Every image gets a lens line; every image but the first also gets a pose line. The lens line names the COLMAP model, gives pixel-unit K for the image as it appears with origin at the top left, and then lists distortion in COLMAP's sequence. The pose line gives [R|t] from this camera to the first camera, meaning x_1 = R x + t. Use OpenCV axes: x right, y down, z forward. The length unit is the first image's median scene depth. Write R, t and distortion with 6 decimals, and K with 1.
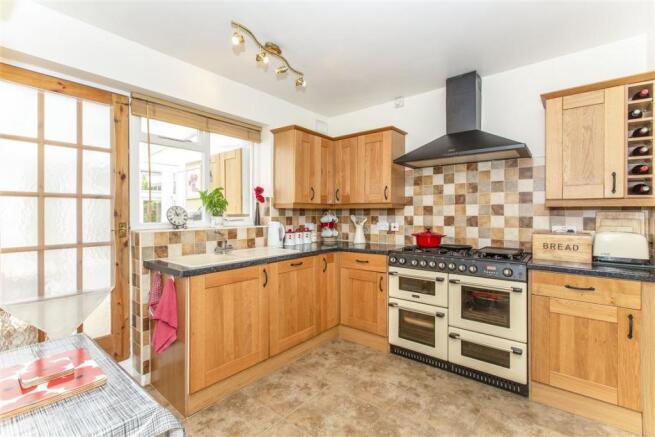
lens RADIAL K [[302.6, 0, 328.1], [0, 302.6, 215.1], [0, 0, 1]] dist [0.002314, 0.000819]
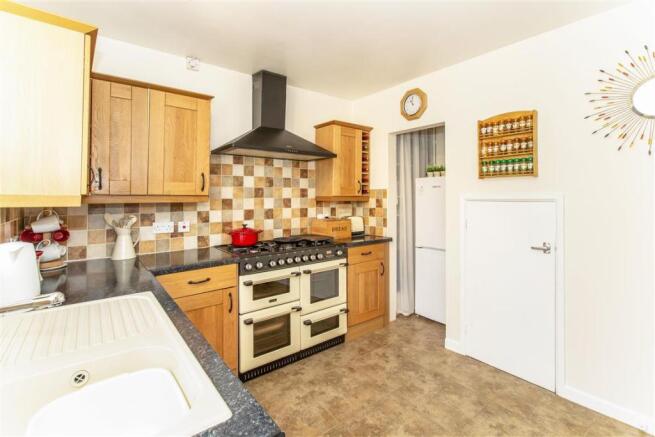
lens RADIAL K [[302.6, 0, 334.5], [0, 302.6, 195.0], [0, 0, 1]] dist [0.002314, 0.000819]
pose [[0.205604, 0.004872, 0.978623, -0.521563], [0.005964, 0.999963, -0.006231, -0.038871], [-0.978617, 0.007118, 0.205568, 0.581376]]
